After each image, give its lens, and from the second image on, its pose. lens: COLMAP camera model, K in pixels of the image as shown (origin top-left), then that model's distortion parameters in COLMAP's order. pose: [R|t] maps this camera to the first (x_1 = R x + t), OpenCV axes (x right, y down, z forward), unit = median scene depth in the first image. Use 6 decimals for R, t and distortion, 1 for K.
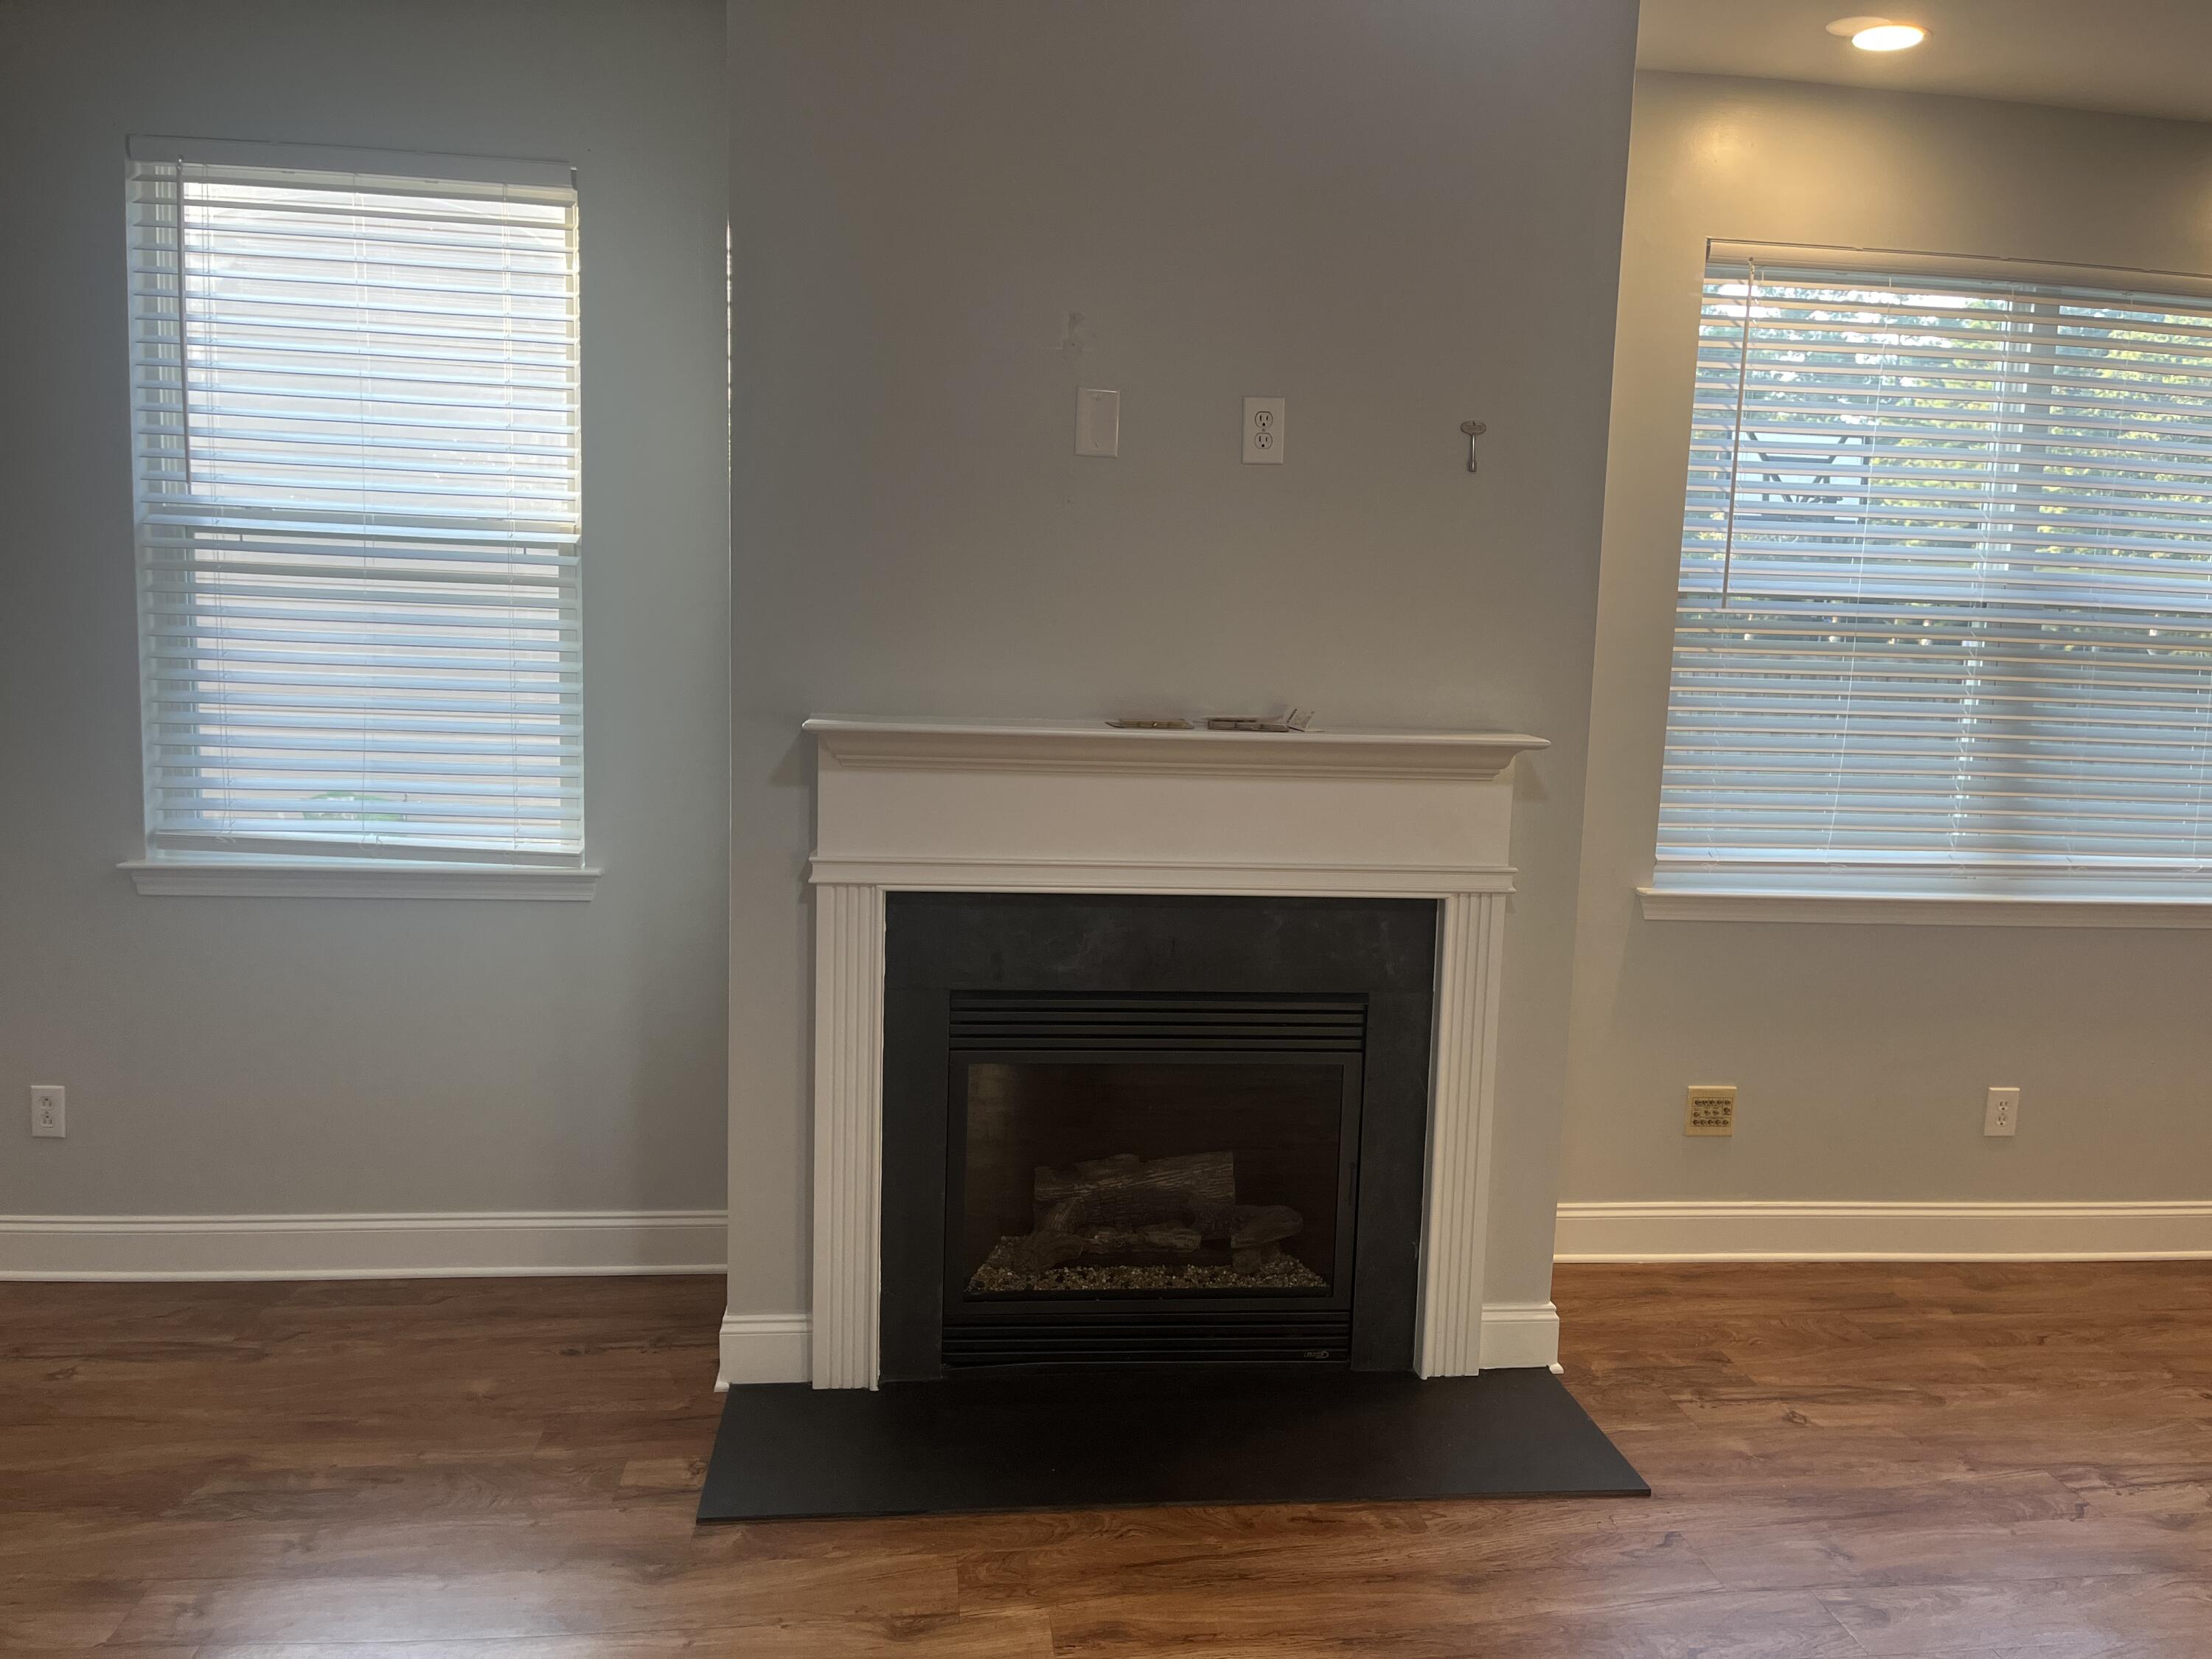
lens RADIAL K [[1664.7, 0, 1105.3], [0, 1664.7, 818.2], [0, 0, 1]] dist [-0.017376, -0.022202]
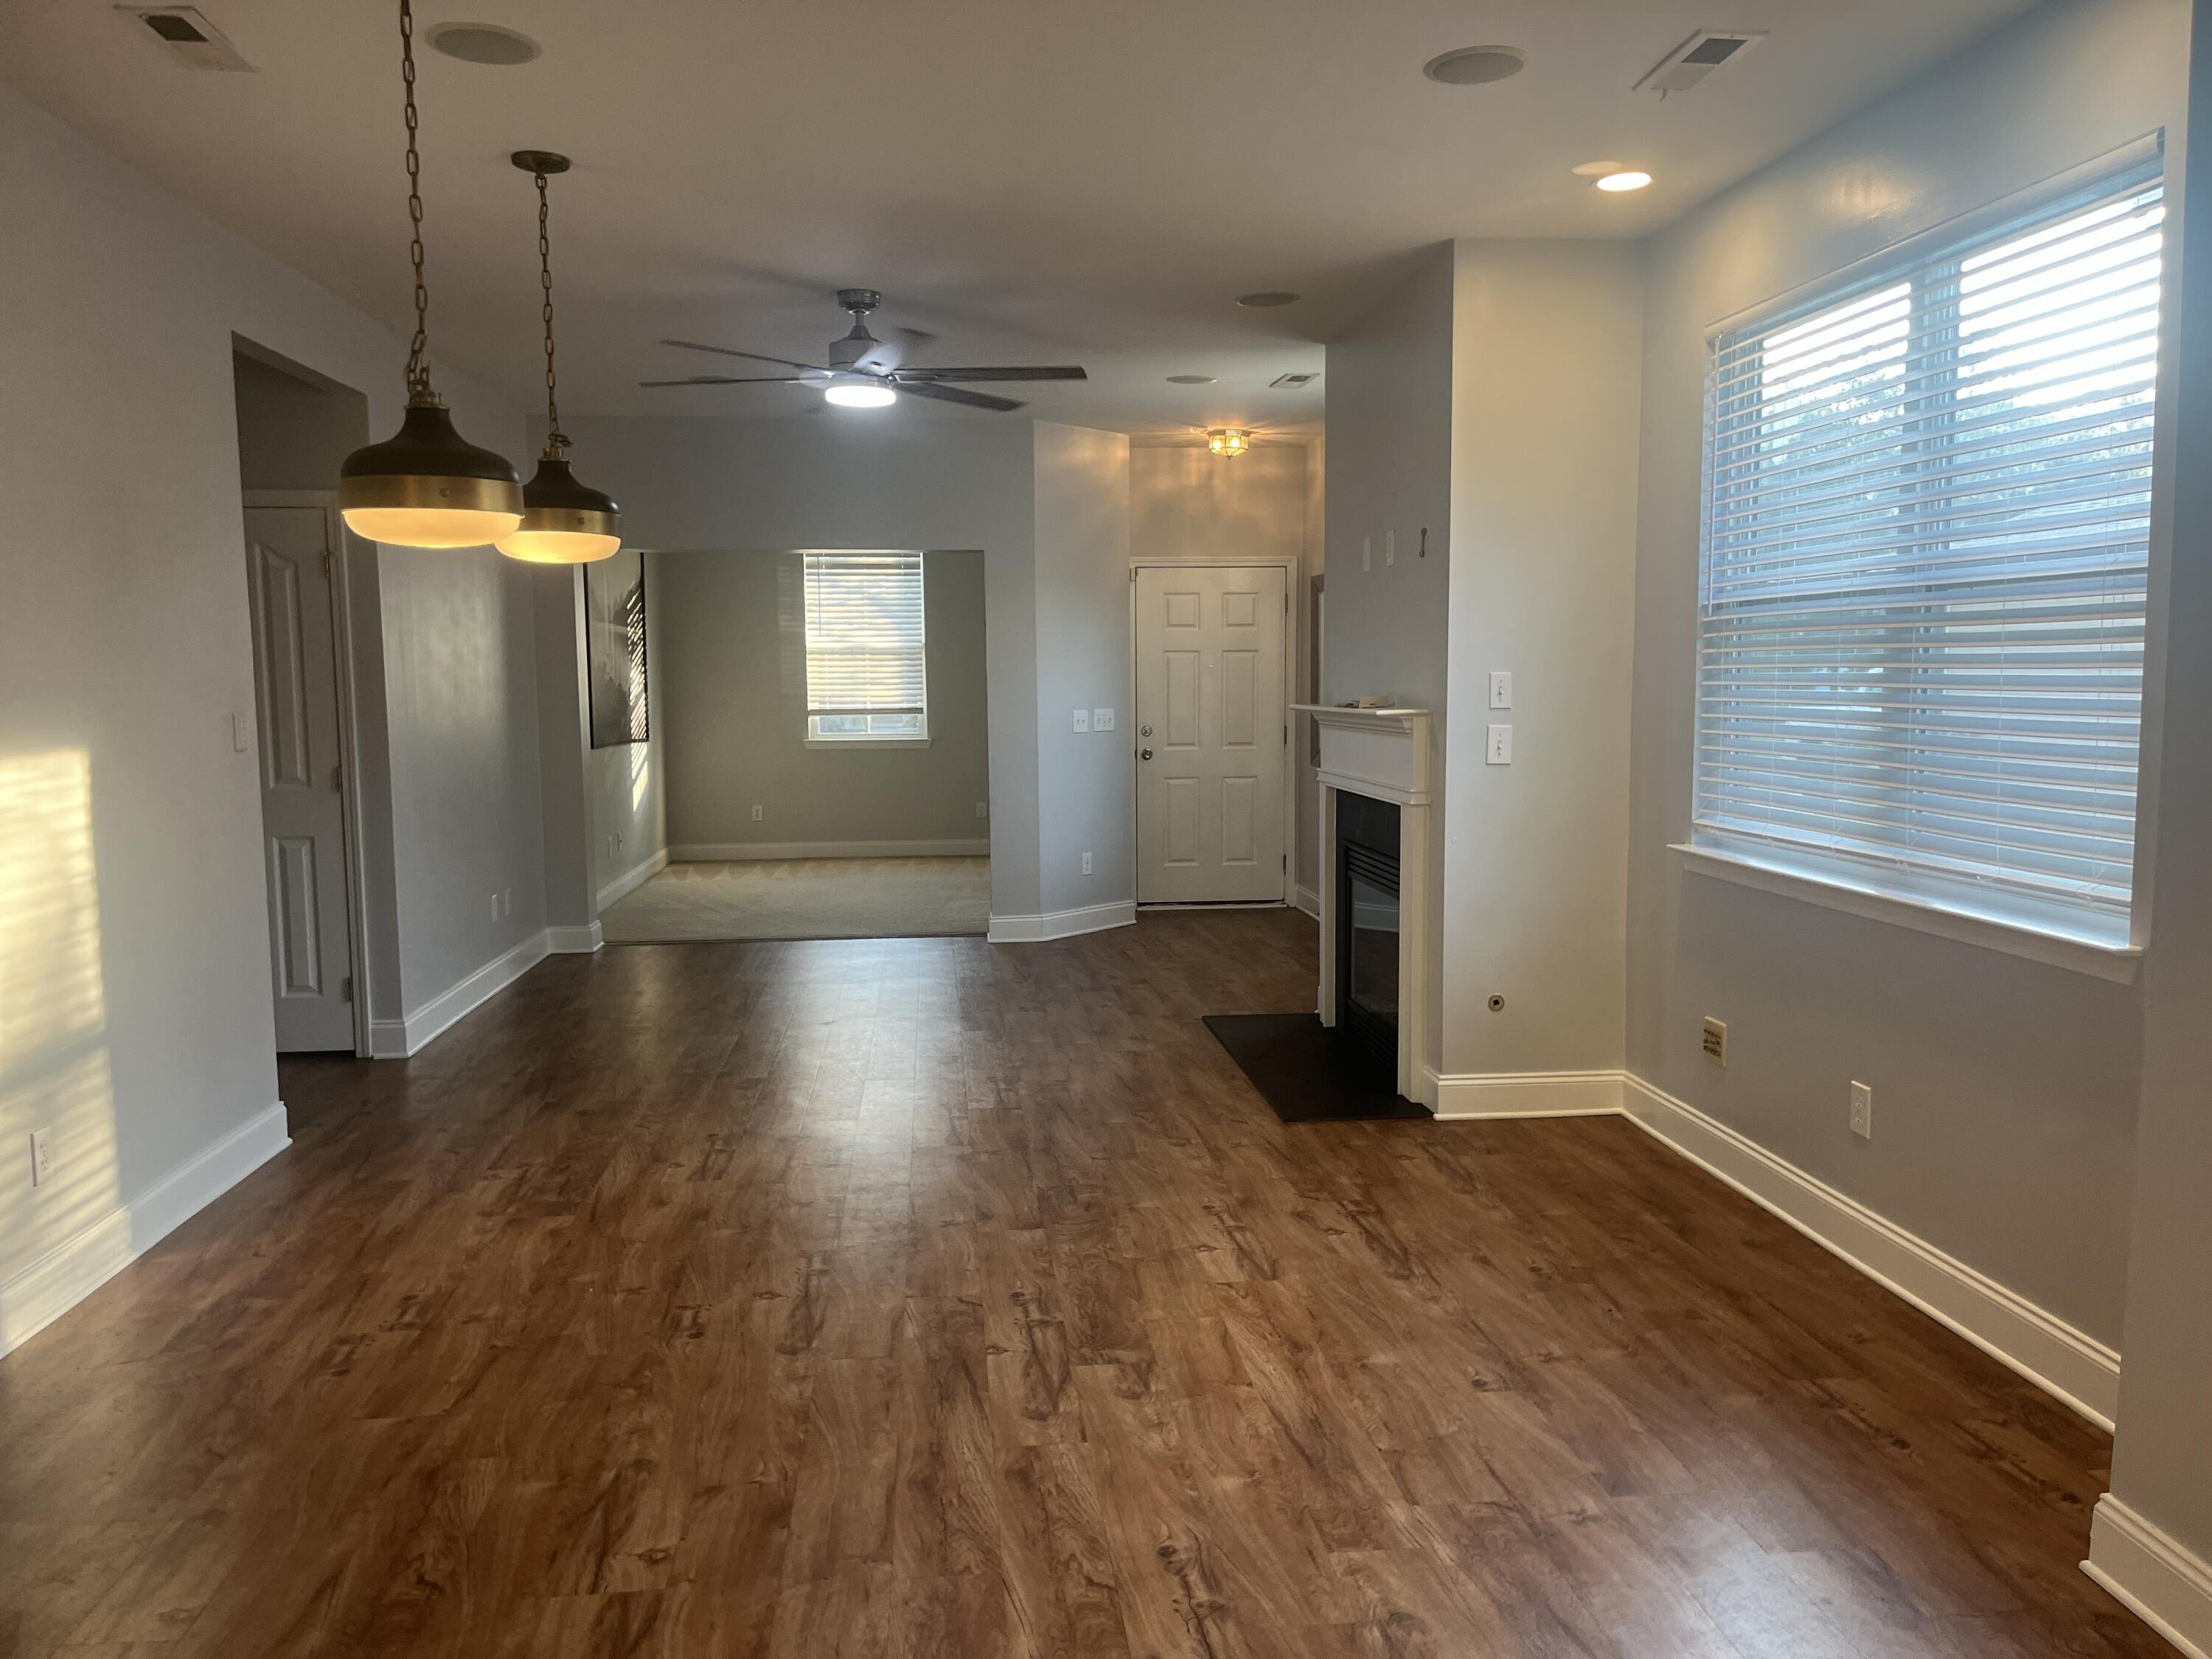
lens RADIAL K [[1664.7, 0, 1107.0], [0, 1664.7, 834.2], [0, 0, 1]] dist [-0.017376, -0.022202]
pose [[0.016076, 0.061370, -0.997986, 1.665702], [-0.111444, 0.992005, 0.059207, 0.009438], [0.993641, 0.110267, 0.022787, 0.575961]]
